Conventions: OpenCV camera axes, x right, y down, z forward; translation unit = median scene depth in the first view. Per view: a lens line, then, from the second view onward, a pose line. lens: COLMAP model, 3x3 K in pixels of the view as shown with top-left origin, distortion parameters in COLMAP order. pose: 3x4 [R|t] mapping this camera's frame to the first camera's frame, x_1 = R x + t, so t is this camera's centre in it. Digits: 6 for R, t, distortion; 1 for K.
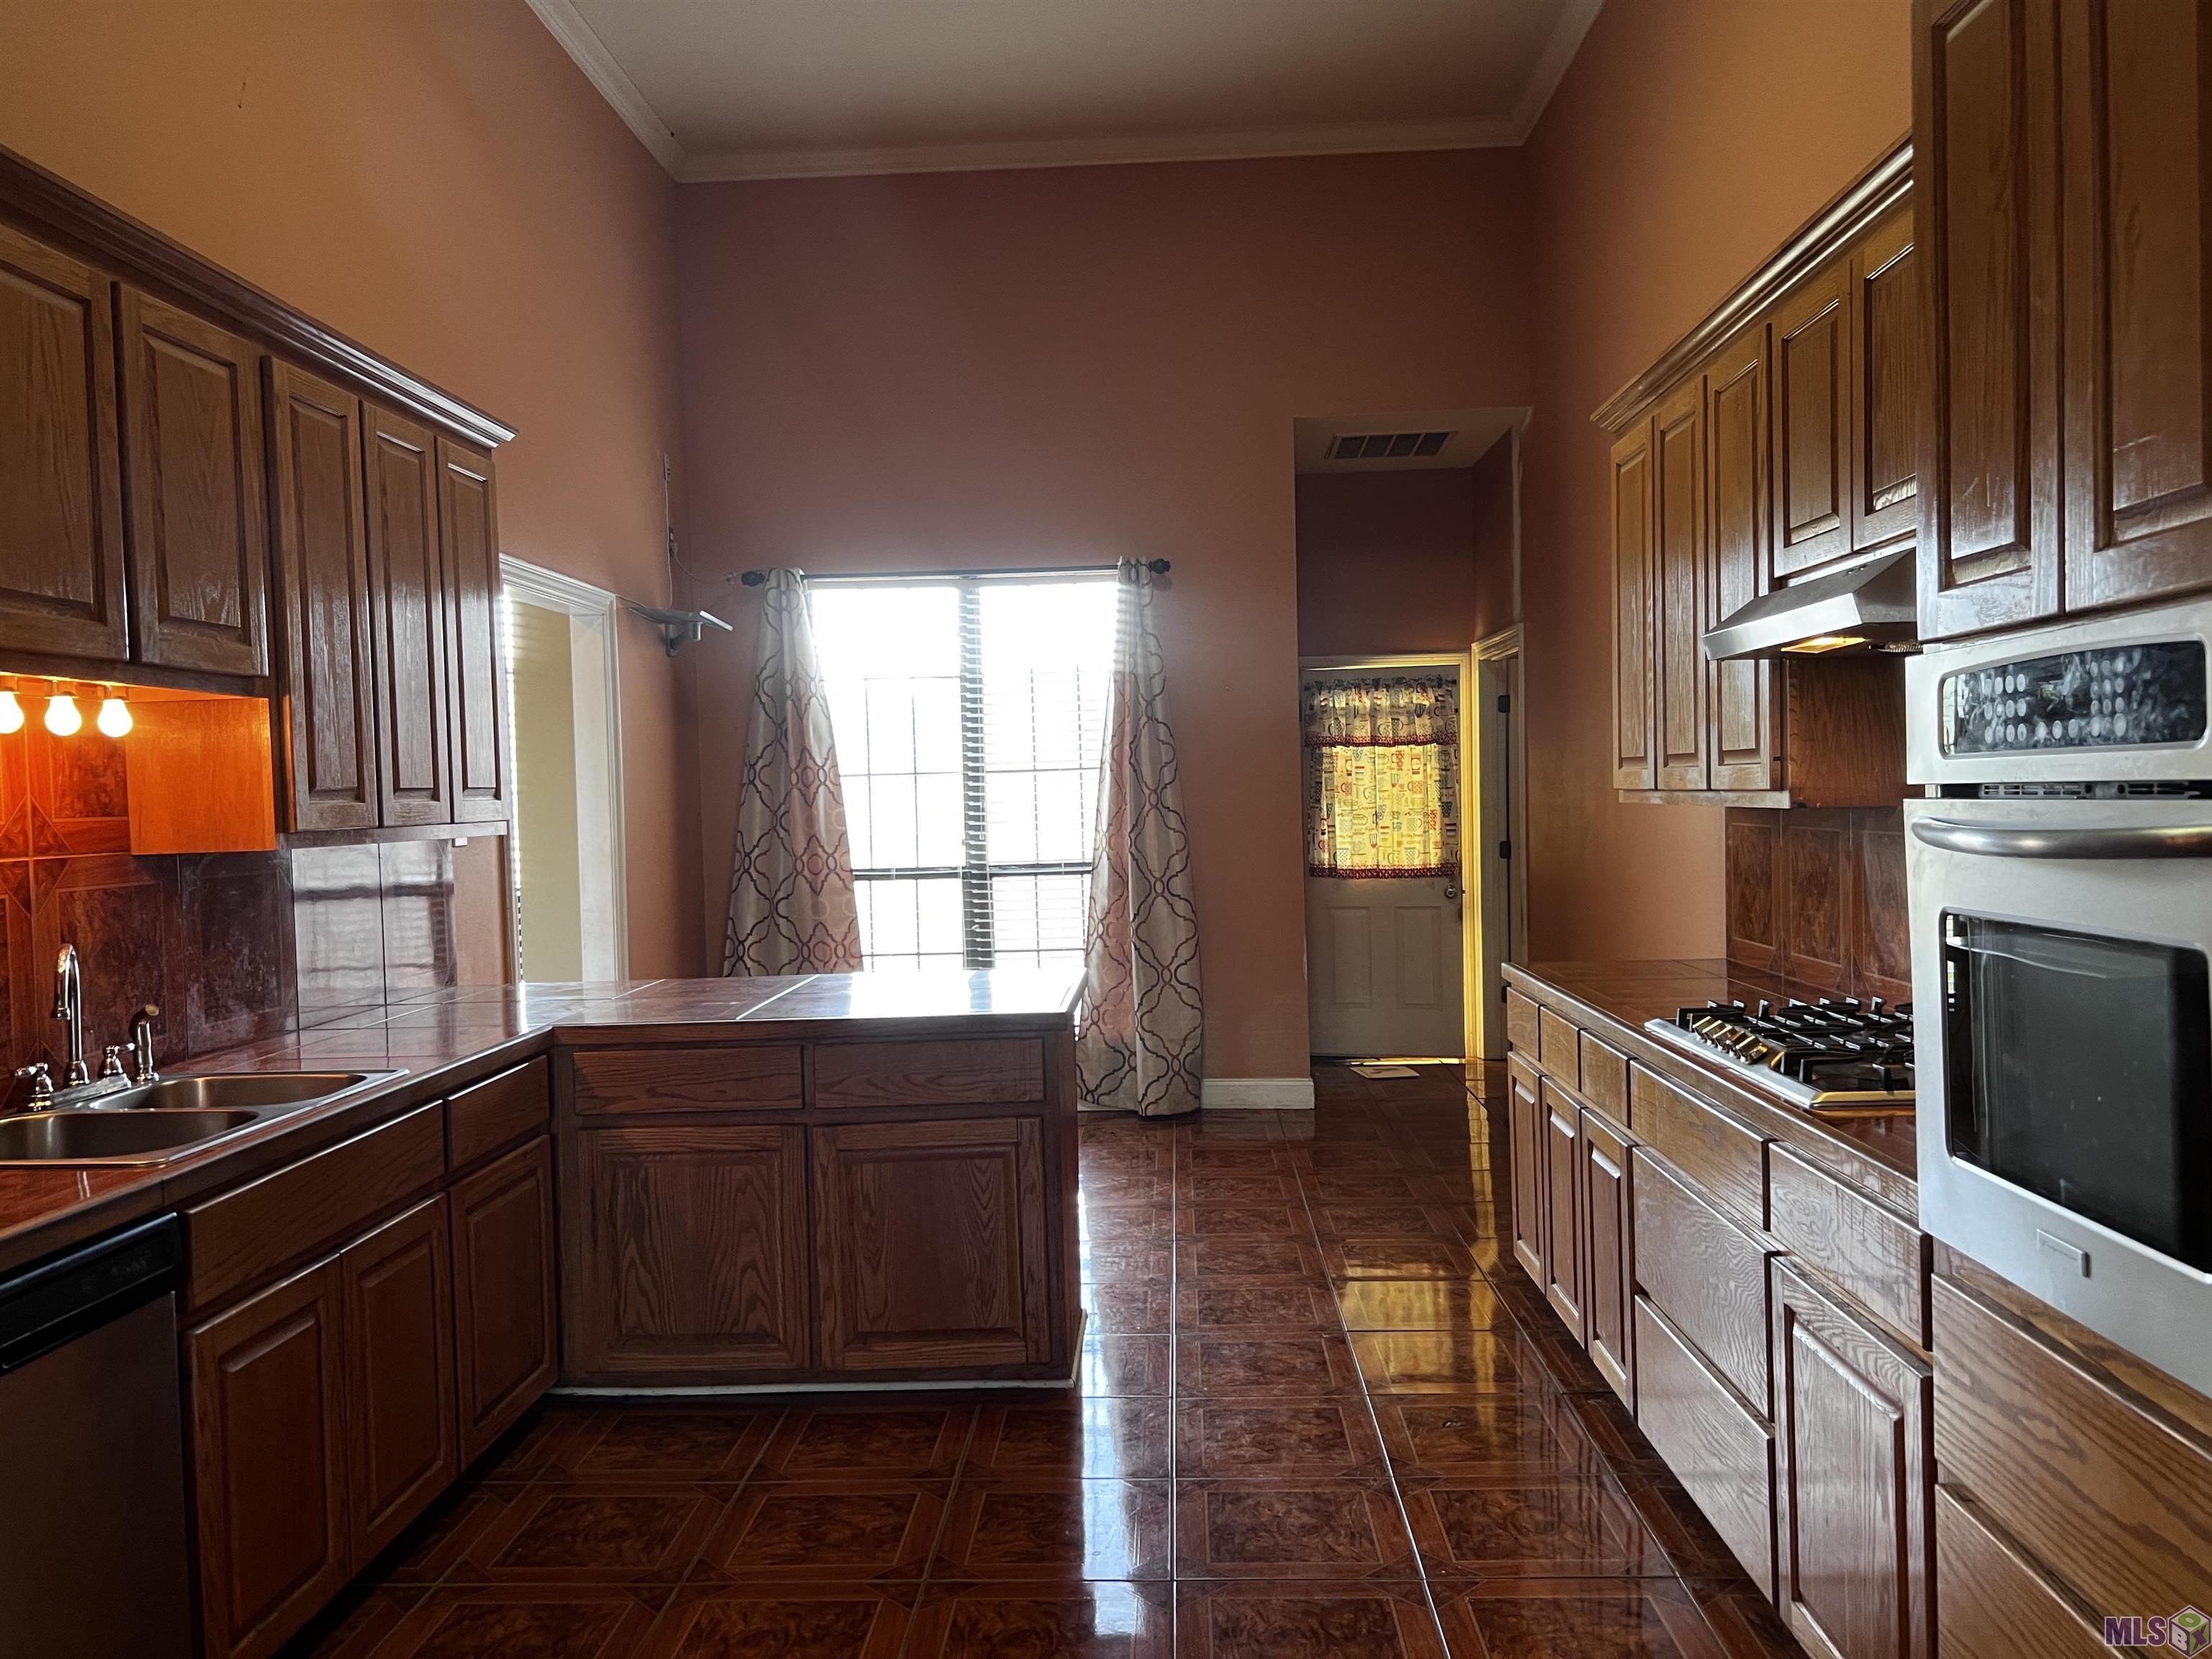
lens RADIAL K [[1659.4, 0, 1110.3], [0, 1659.4, 838.9], [0, 0, 1]] dist [0.046271, -0.057248]
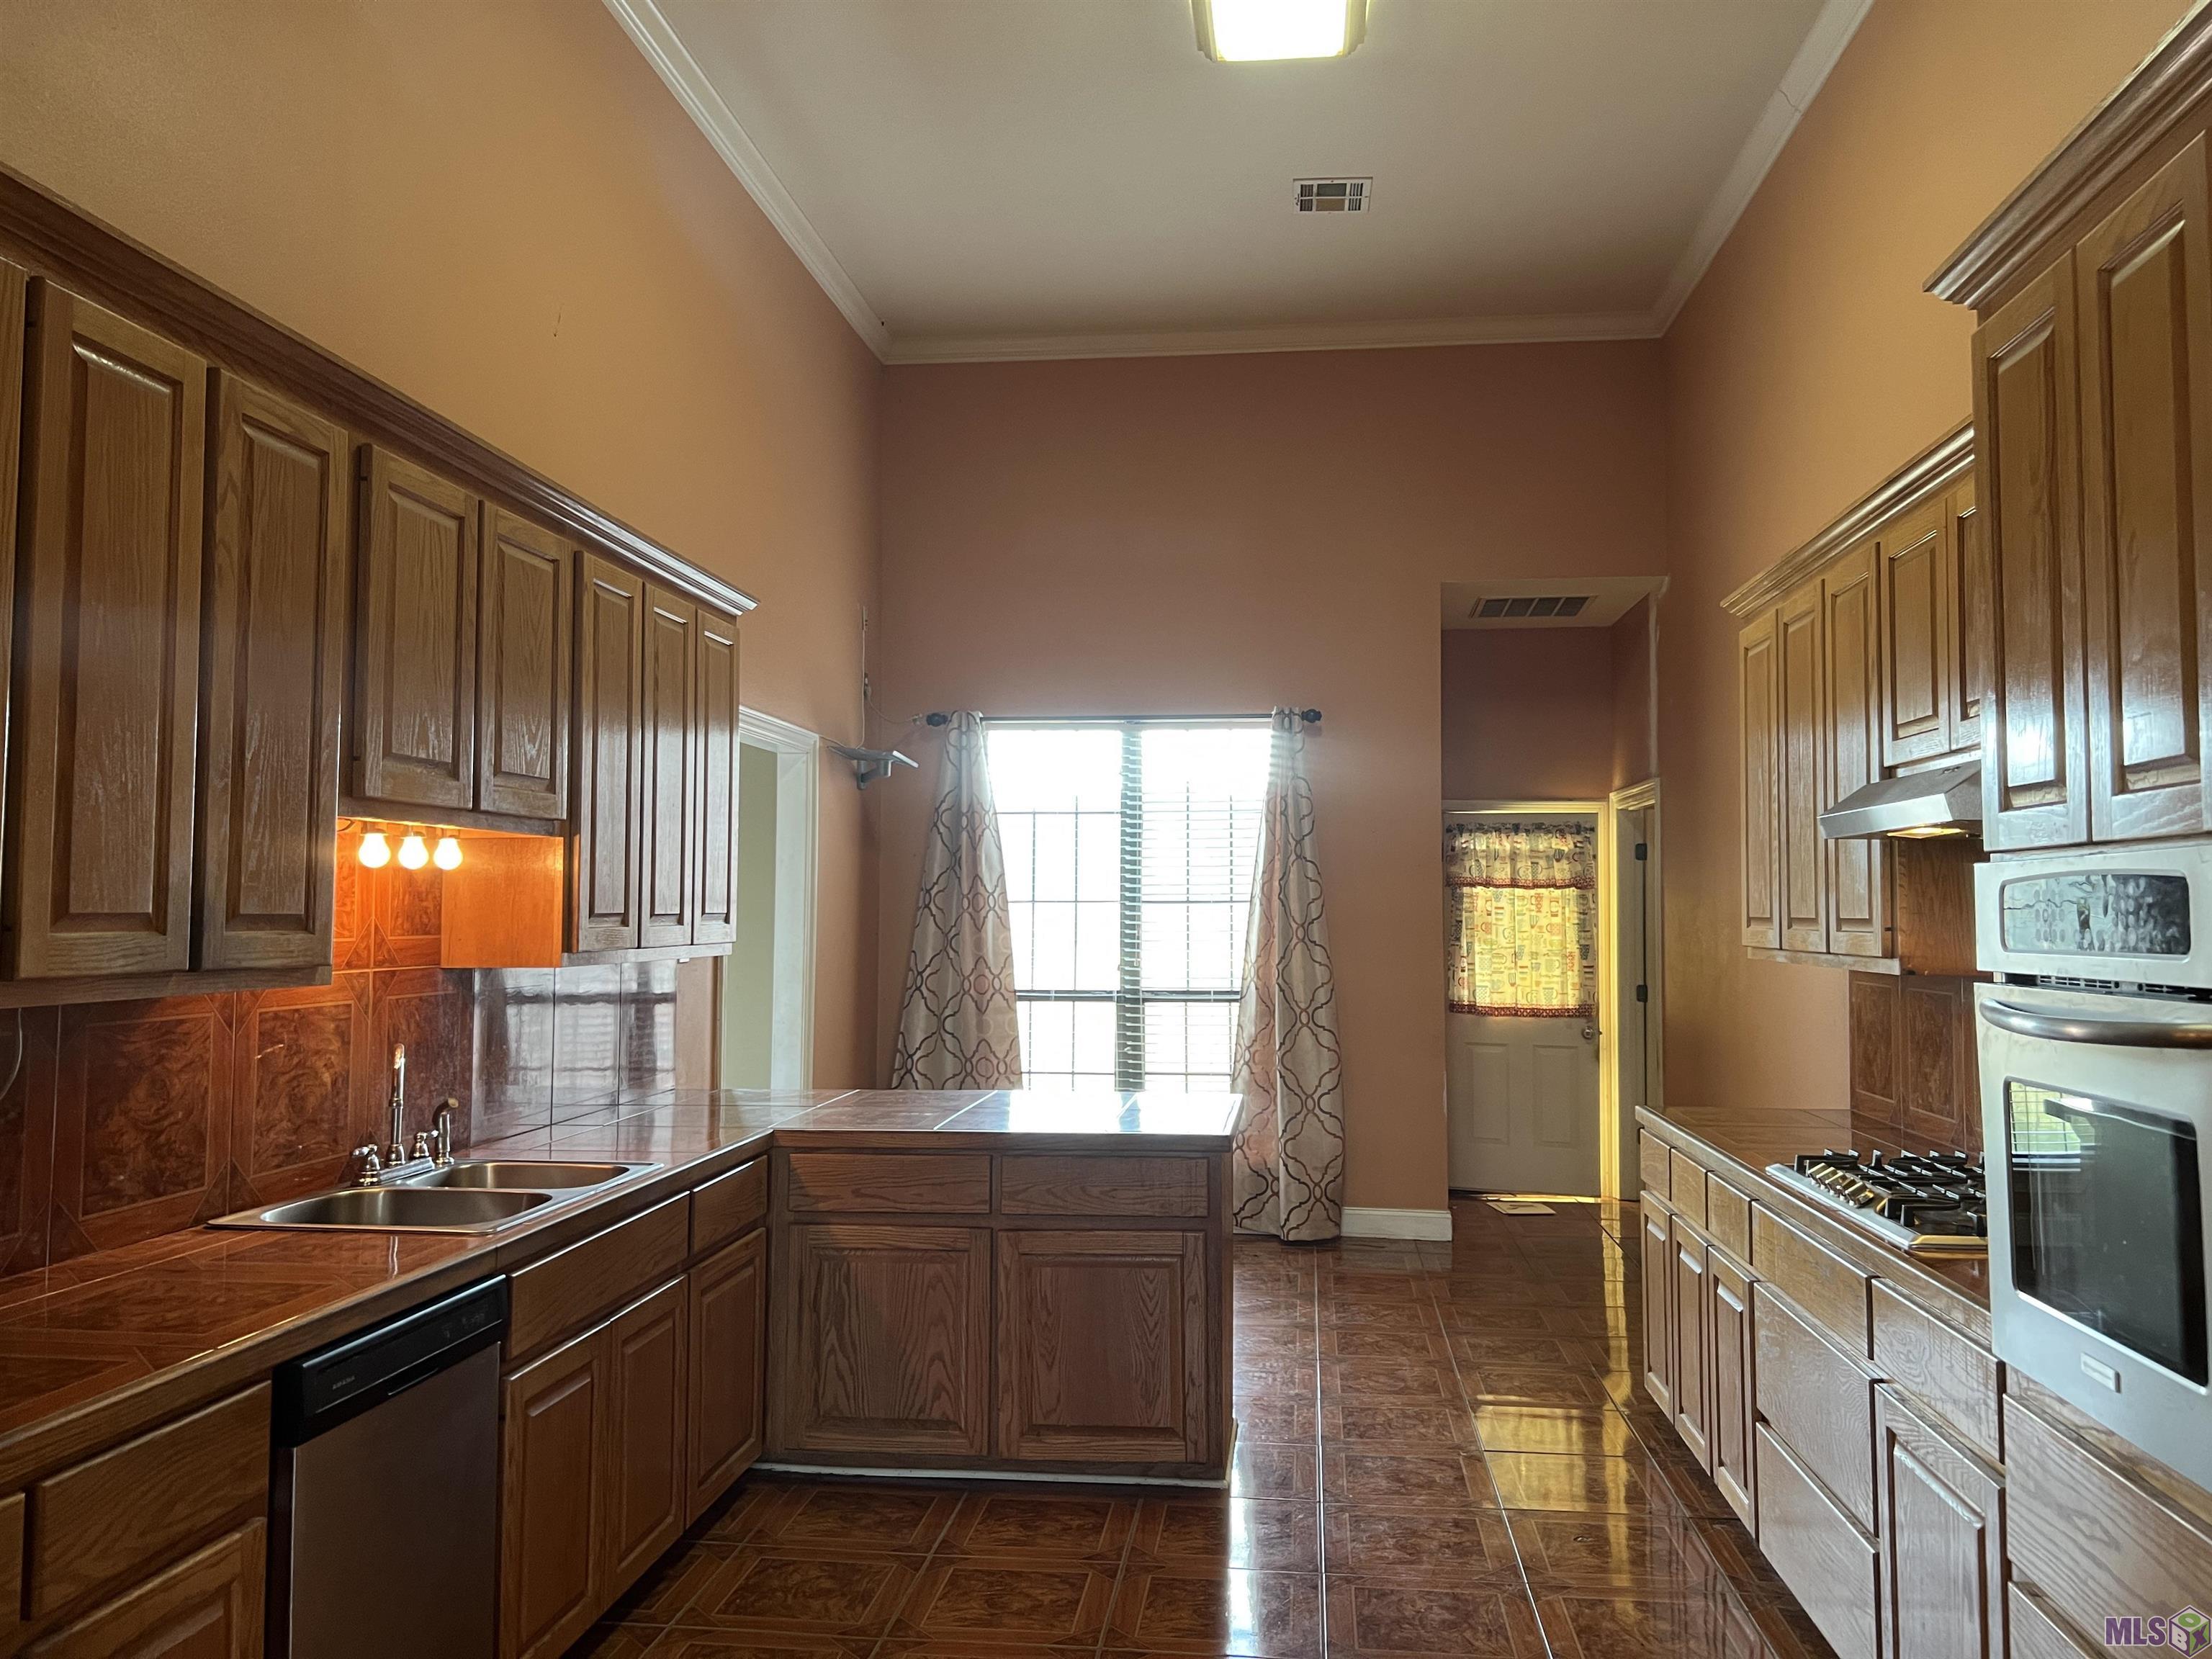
lens RADIAL K [[1659.4, 0, 1130.5], [0, 1659.4, 816.1], [0, 0, 1]] dist [0.046271, -0.057248]
pose [[0.997314, 0.026832, -0.068158, -0.025267], [-0.032556, 0.995907, -0.084313, -0.012409], [0.065617, 0.086305, 0.994106, -0.129508]]
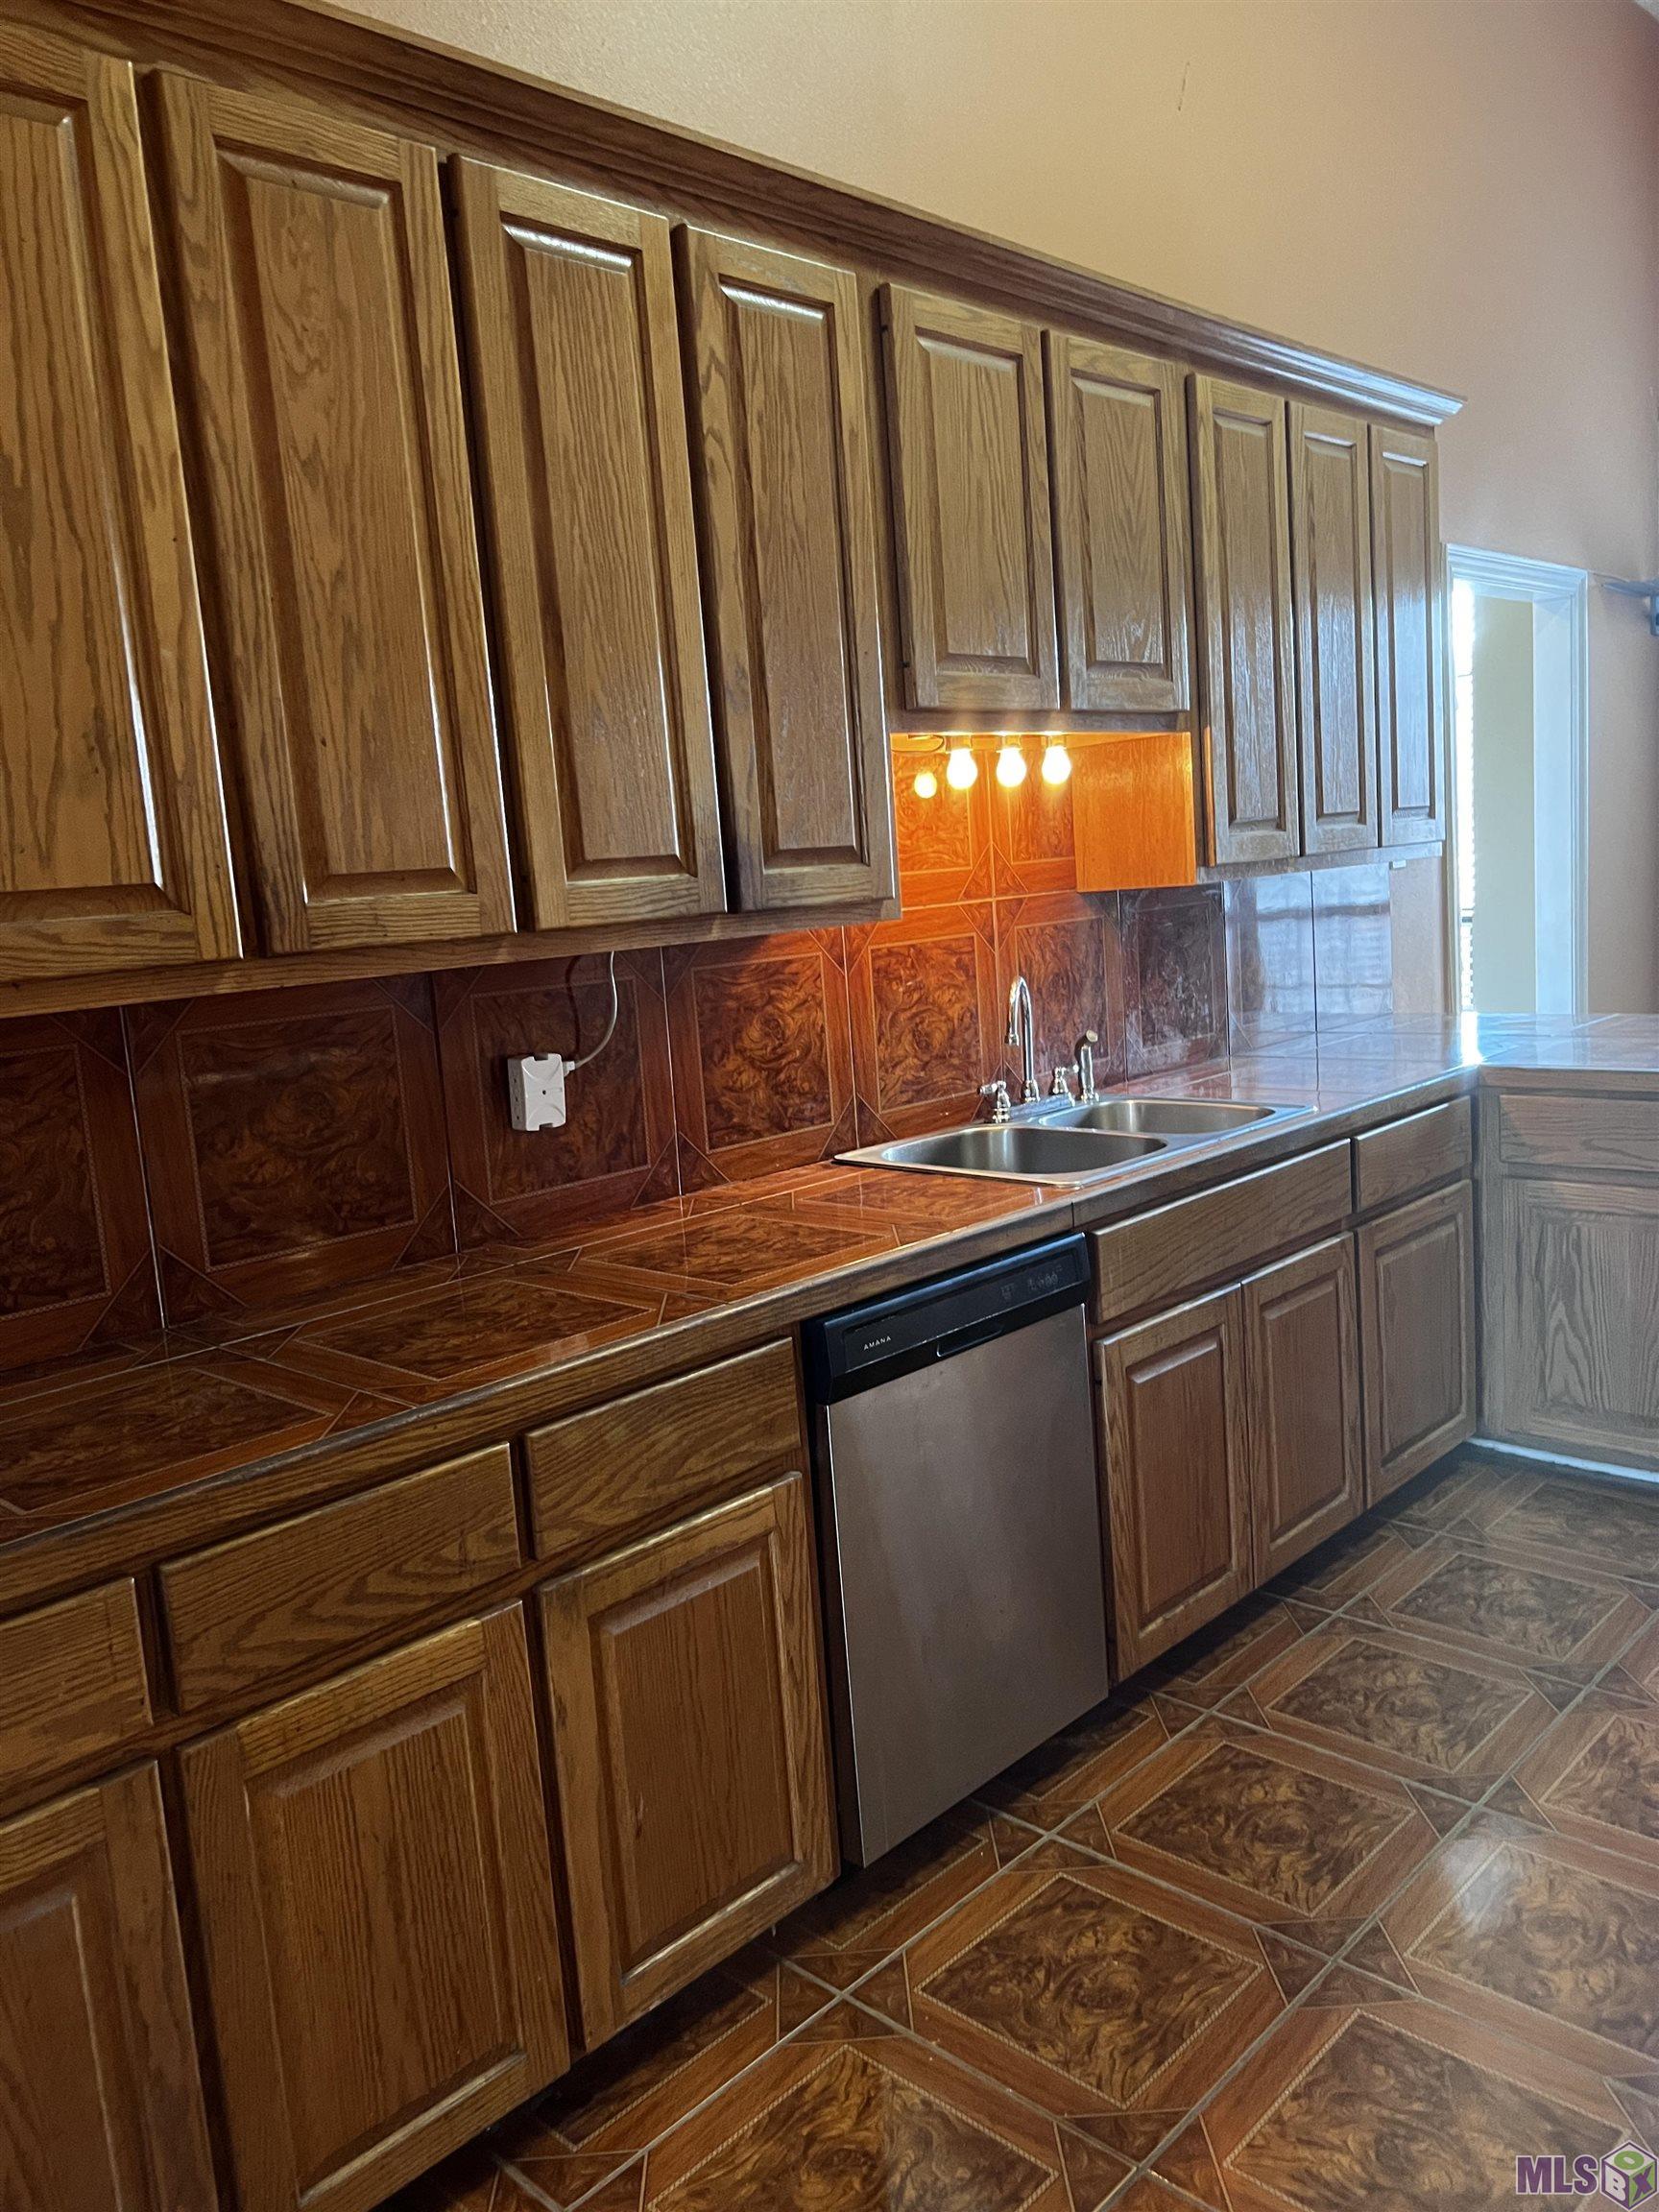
lens RADIAL K [[1659.4, 0, 810.2], [0, 1659.4, 1110.2], [0, 0, 1]] dist [0.046271, -0.057248]
pose [[0.744109, 0.070098, -0.664371, 0.009430], [0.034254, 0.989168, 0.142733, -0.009259], [0.667180, -0.128966, 0.733648, 0.073745]]
